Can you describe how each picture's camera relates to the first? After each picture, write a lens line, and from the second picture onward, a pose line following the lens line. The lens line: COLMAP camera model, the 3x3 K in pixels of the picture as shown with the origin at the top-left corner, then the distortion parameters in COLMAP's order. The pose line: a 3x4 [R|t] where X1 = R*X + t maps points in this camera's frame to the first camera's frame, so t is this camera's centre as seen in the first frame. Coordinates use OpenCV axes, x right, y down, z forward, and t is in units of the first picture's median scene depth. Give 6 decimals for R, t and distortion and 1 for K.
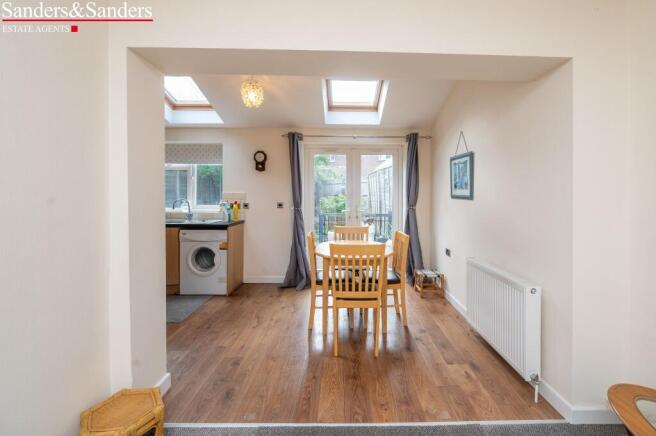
lens RADIAL K [[295.4, 0, 344.2], [0, 295.4, 197.5], [0, 0, 1]] dist [-0.000277, -0.000129]
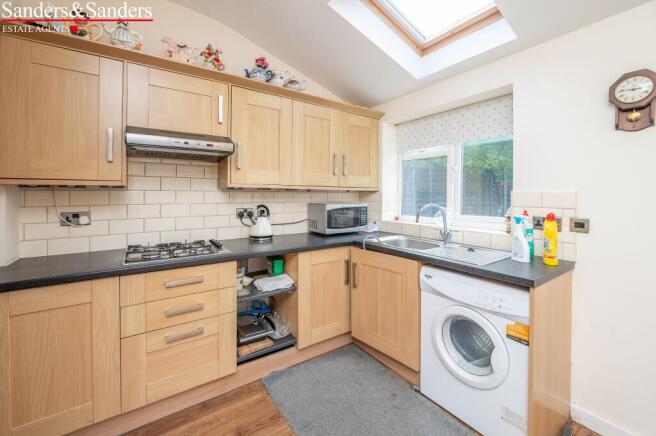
lens RADIAL K [[268.2, 0, 330.2], [0, 268.2, 193.9], [0, 0, 1]] dist [-0.001535, -0.000209]
pose [[0.562811, -0.006641, -0.826559, -0.231306], [-0.006760, 0.999897, -0.012637, -0.006846], [0.826558, 0.012700, 0.562708, 0.539360]]
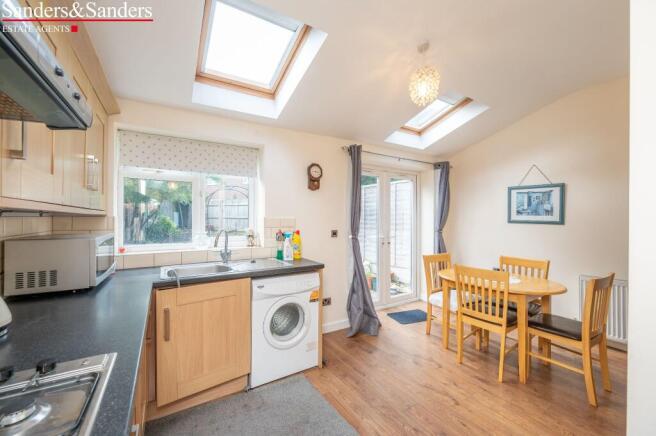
lens RADIAL K [[262.3, 0, 326.3], [0, 262.3, 216.7], [0, 0, 1]] dist [-0.000535, -0.000282]
pose [[0.855397, -0.001145, 0.517972, -0.625484], [0.006005, 0.999952, -0.007705, -0.014507], [-0.517939, 0.009701, 0.855363, 0.411003]]
